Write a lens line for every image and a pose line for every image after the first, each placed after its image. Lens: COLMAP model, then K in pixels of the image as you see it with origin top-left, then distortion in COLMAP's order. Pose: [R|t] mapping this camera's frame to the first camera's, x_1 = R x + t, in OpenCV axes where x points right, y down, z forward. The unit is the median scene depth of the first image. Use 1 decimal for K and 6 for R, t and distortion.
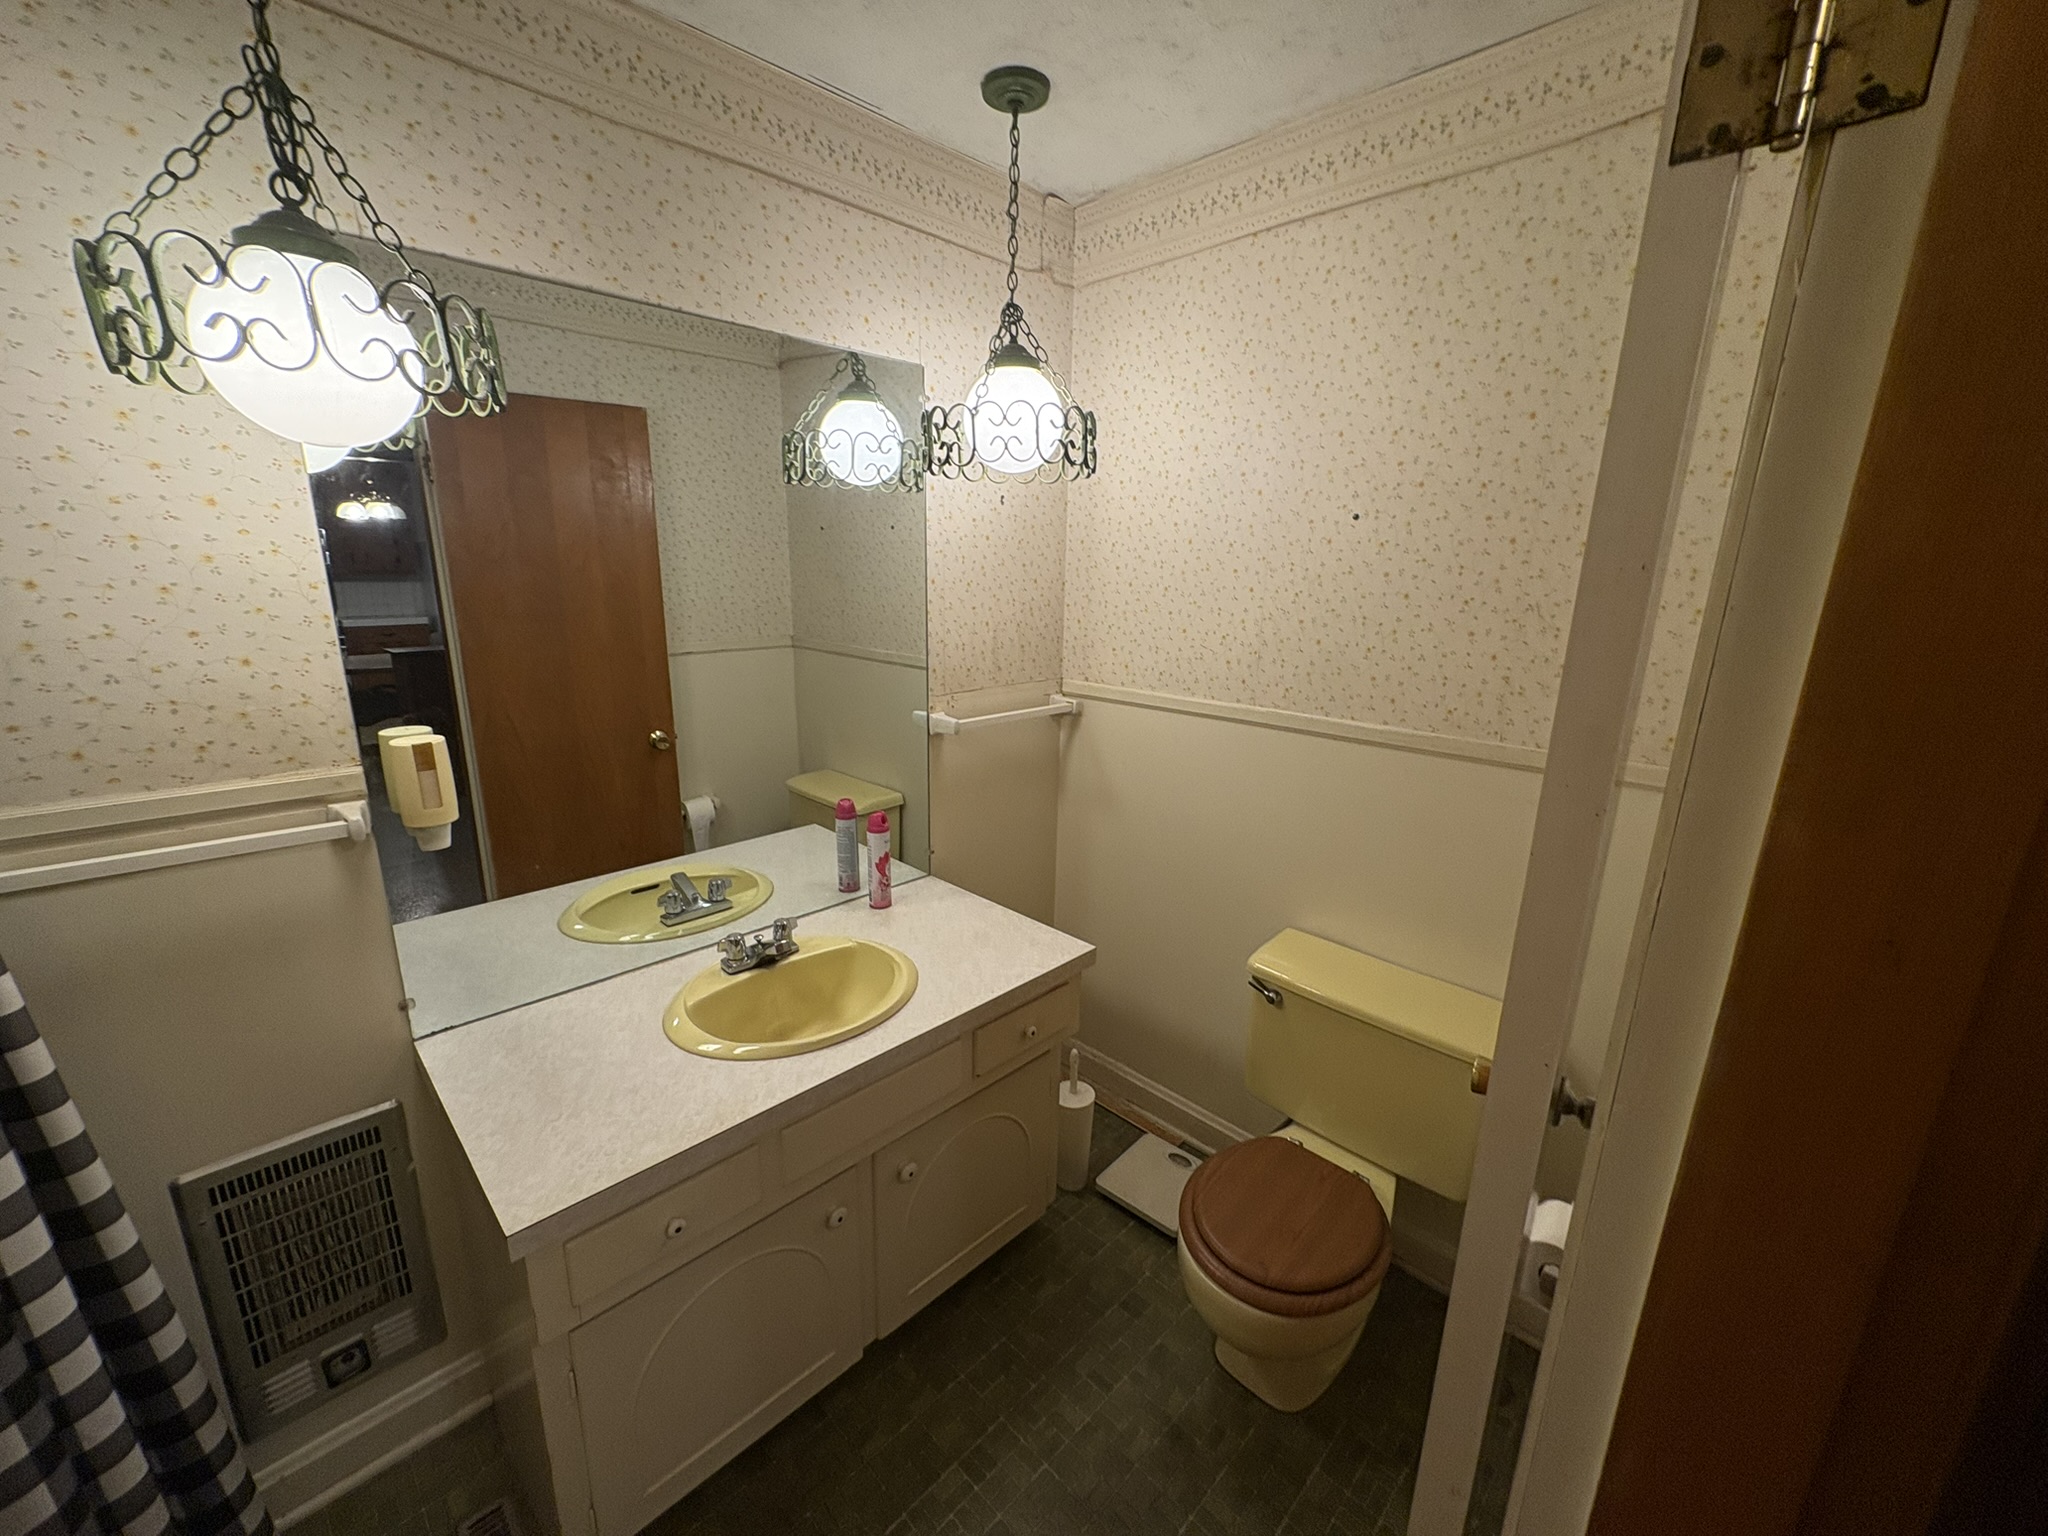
lens RADIAL K [[828.3, 0, 1024.0], [0, 828.3, 768.0], [0, 0, 1]] dist [0.012101, -0.000375]
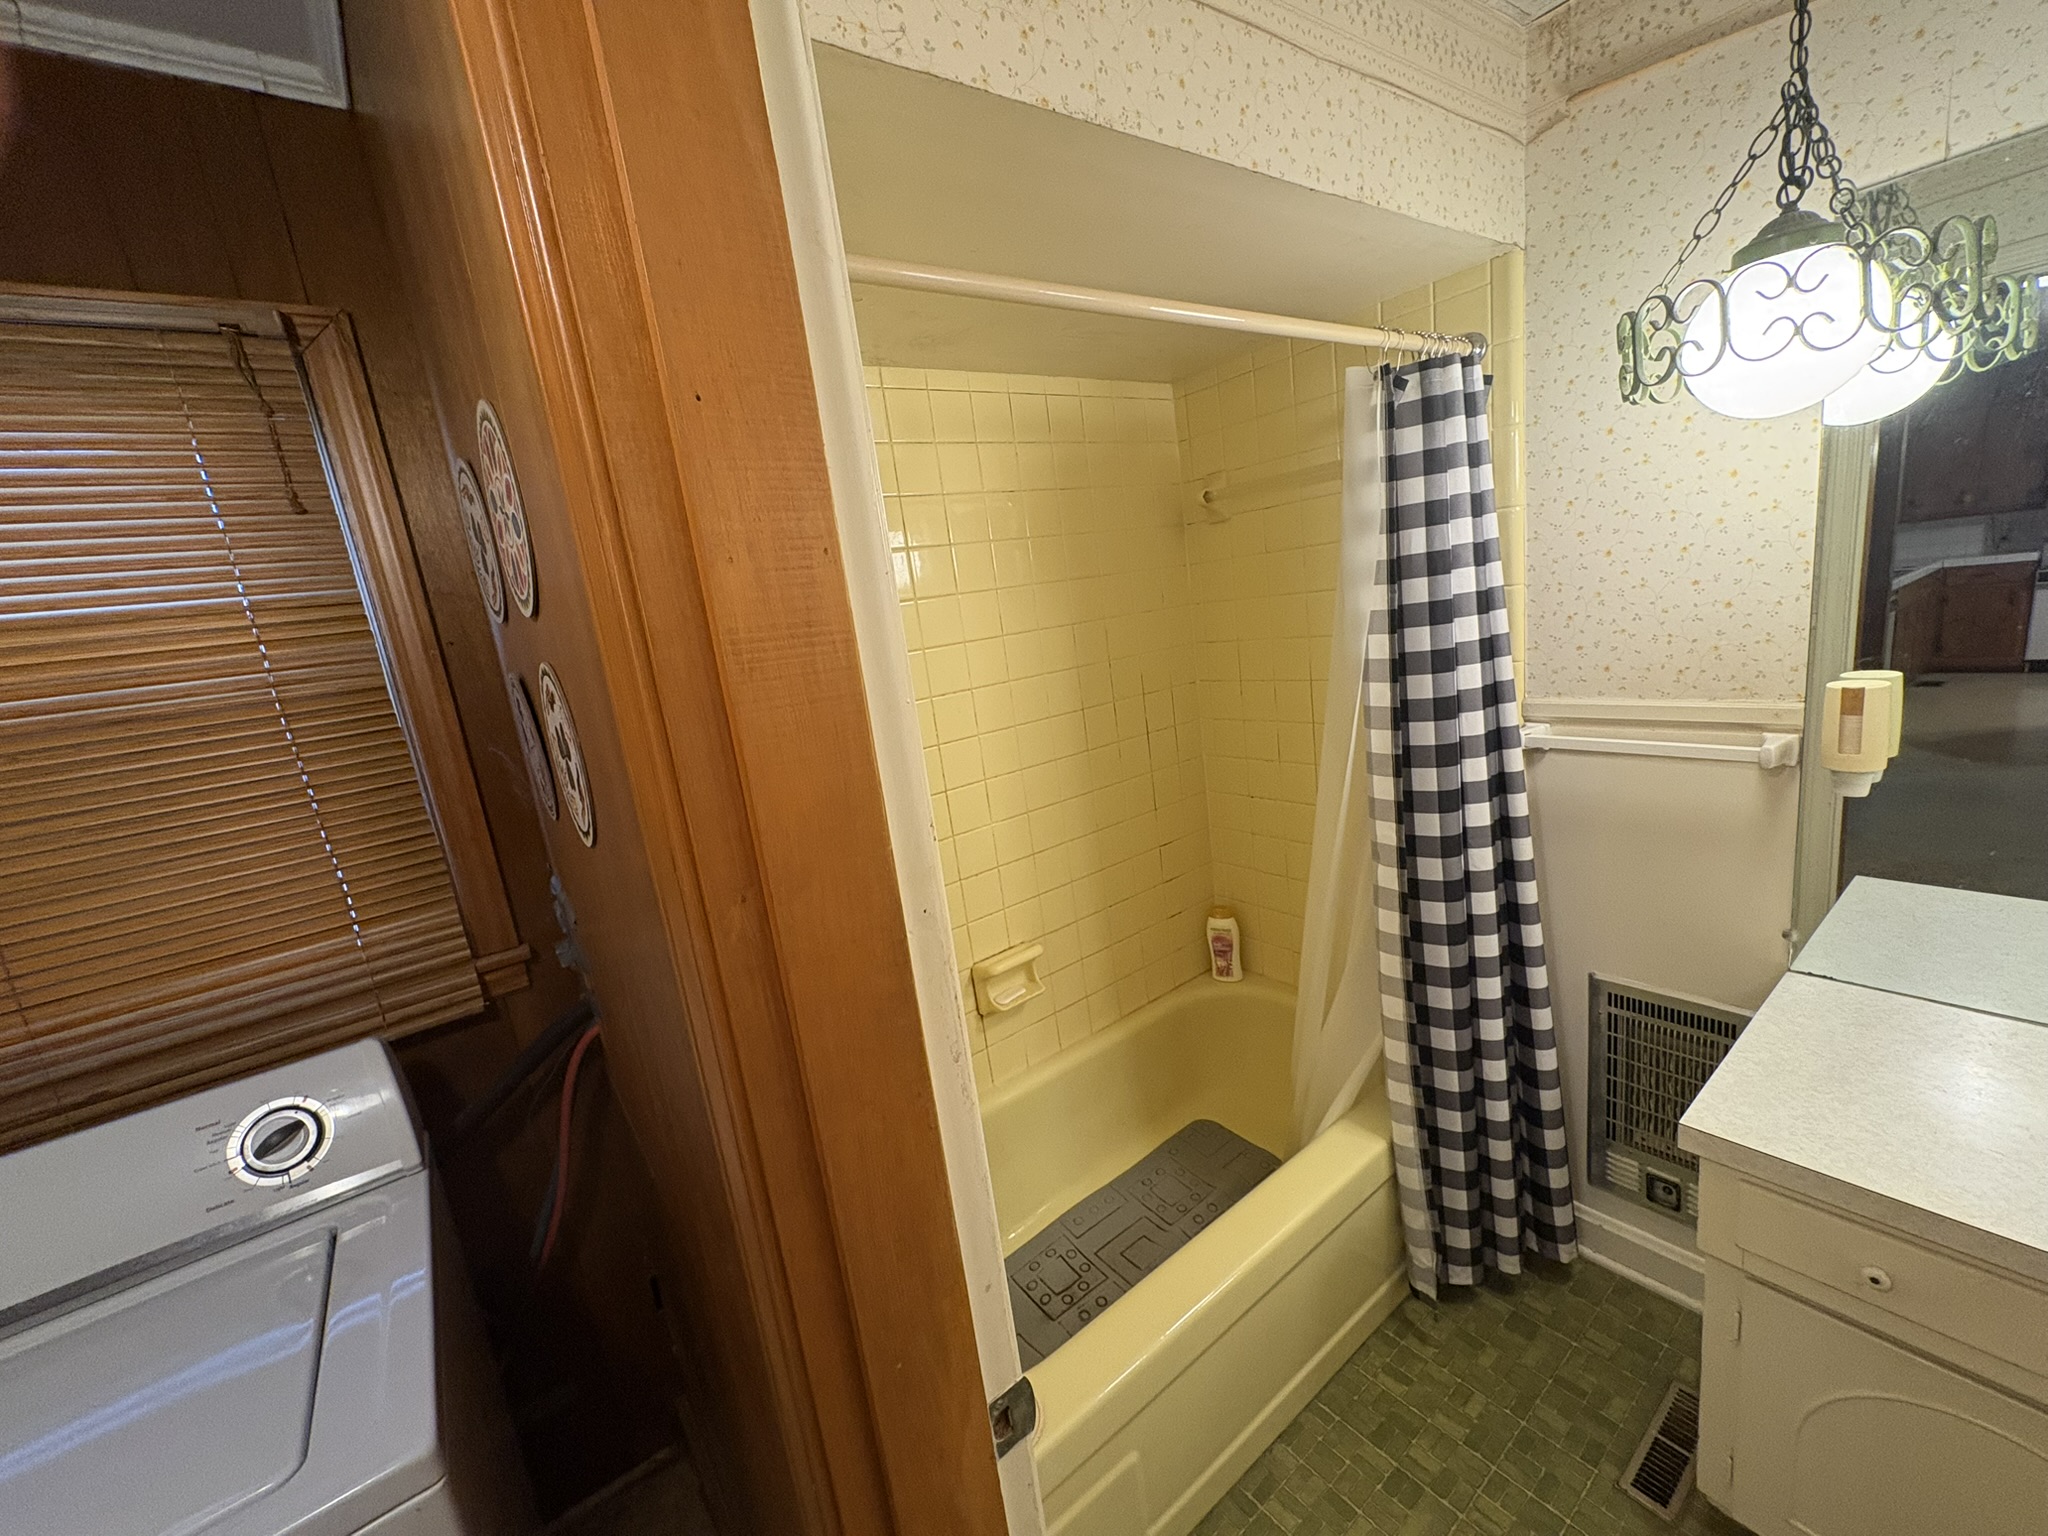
lens RADIAL K [[814.1, 0, 1024.0], [0, 814.1, 768.0], [0, 0, 1]] dist [-0.002540, -0.000208]
pose [[-0.137774, 0.198445, -0.970380, 0.387542], [-0.126738, 0.968137, 0.215980, -0.020602], [0.982322, 0.152741, -0.108234, 0.149038]]
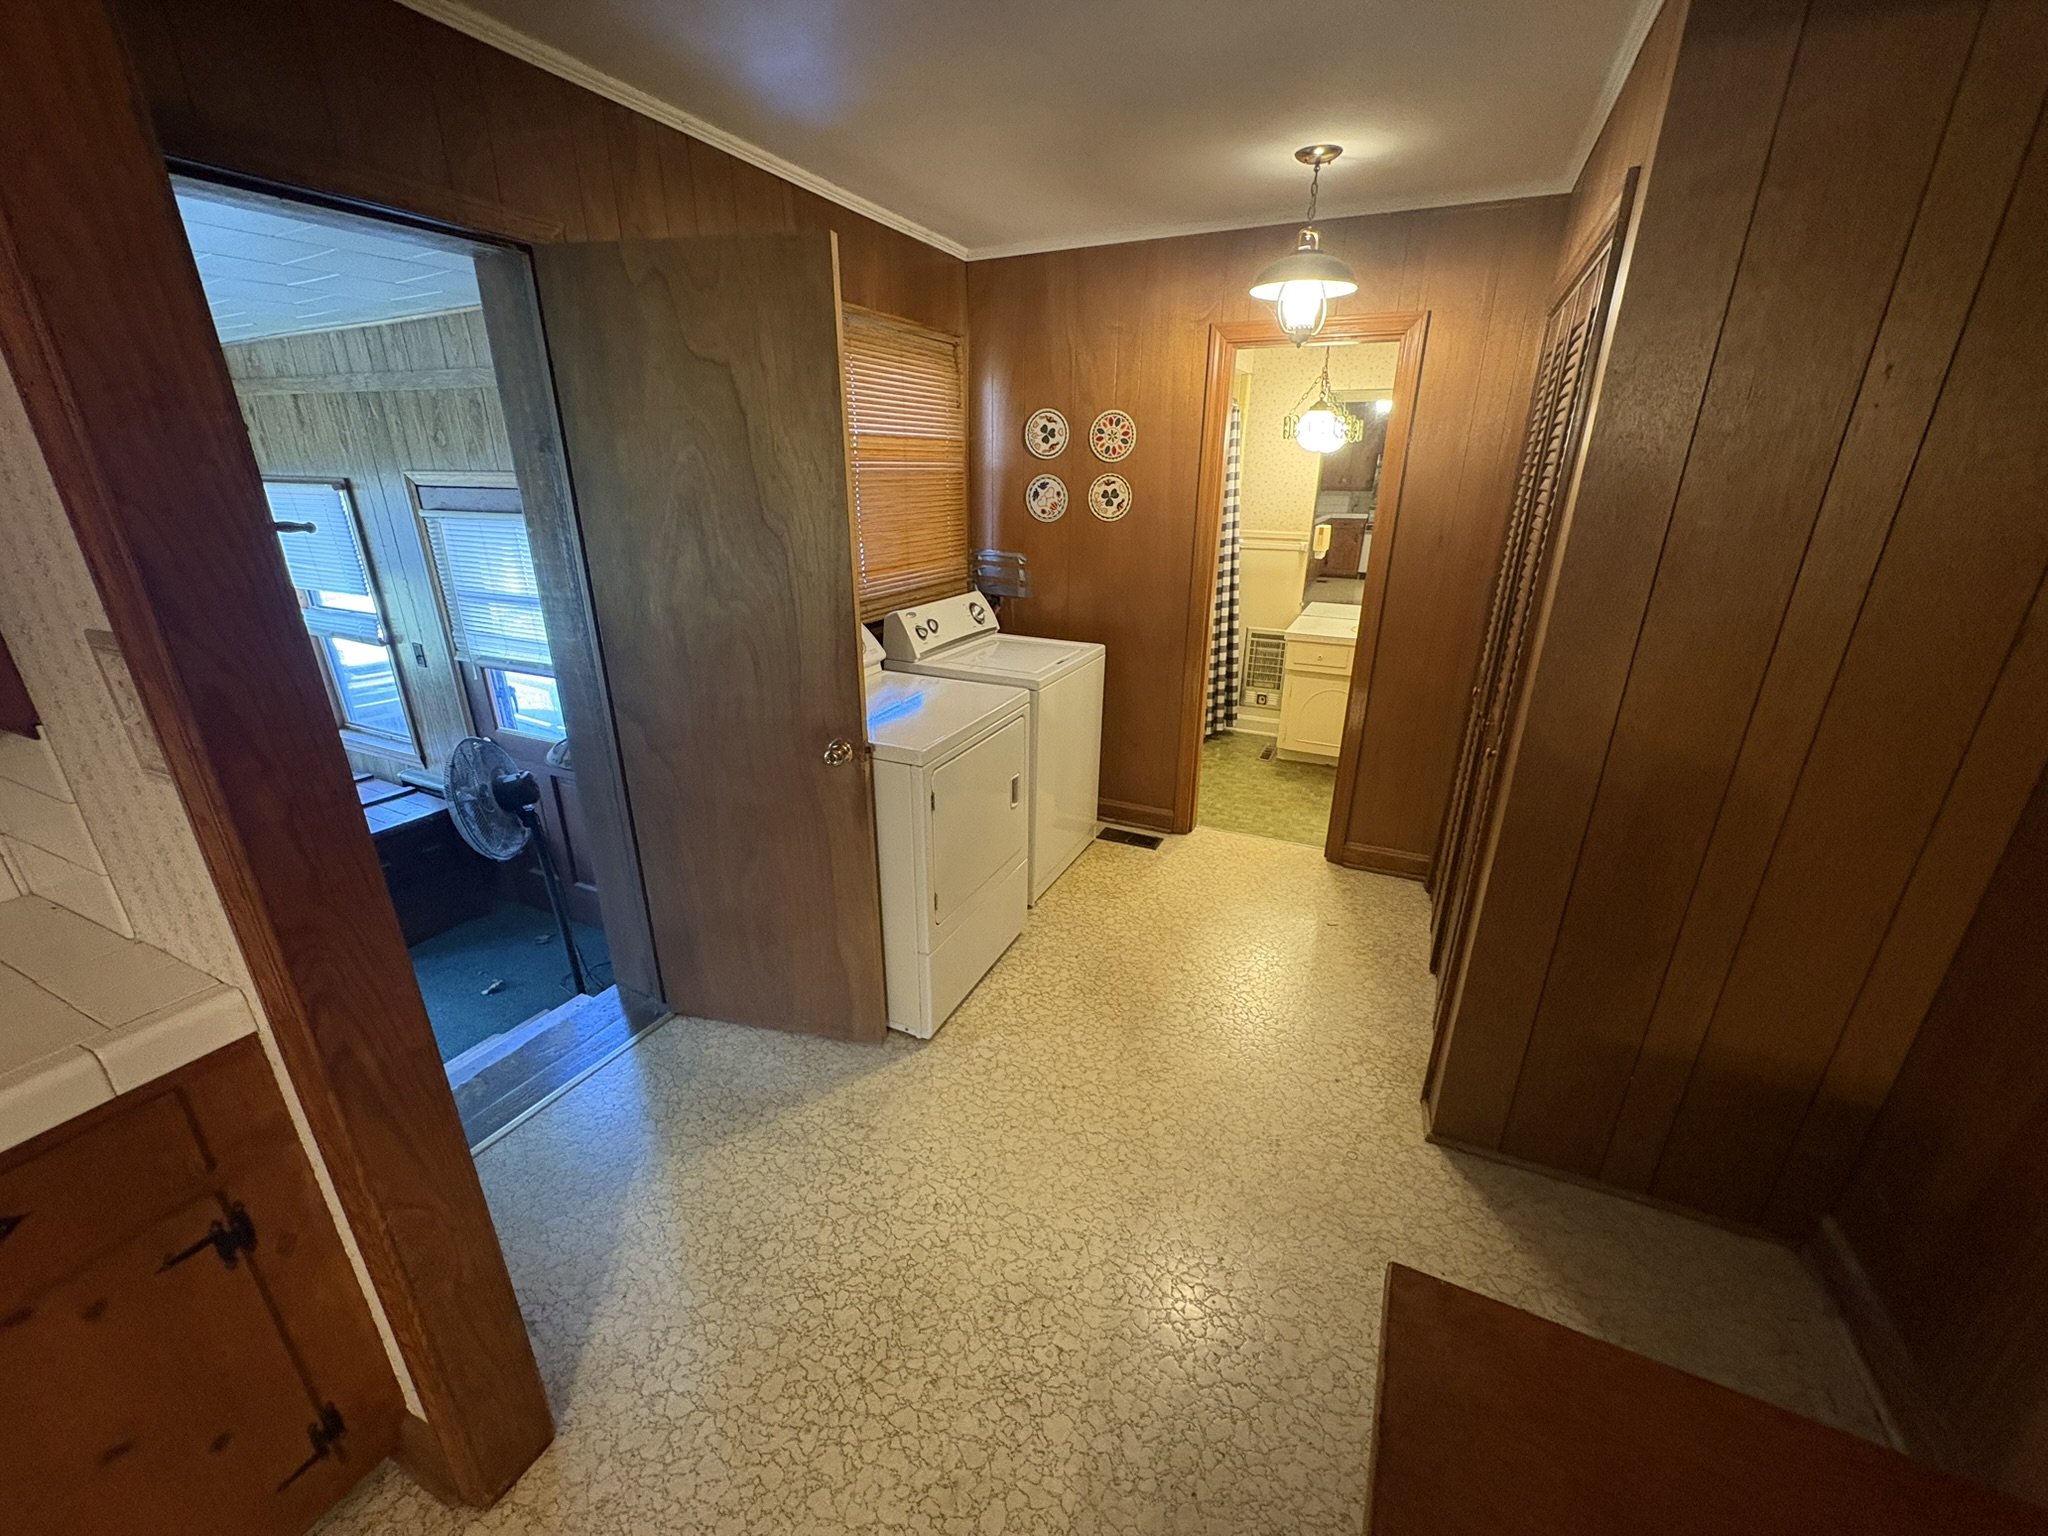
lens RADIAL K [[814.1, 0, 1024.0], [0, 814.1, 768.0], [0, 0, 1]] dist [-0.002540, -0.000208]
pose [[0.343194, 0.314389, -0.885086, 2.442136], [-0.238777, 0.940563, 0.241508, 0.433370], [0.908407, 0.128454, 0.397864, -1.555618]]
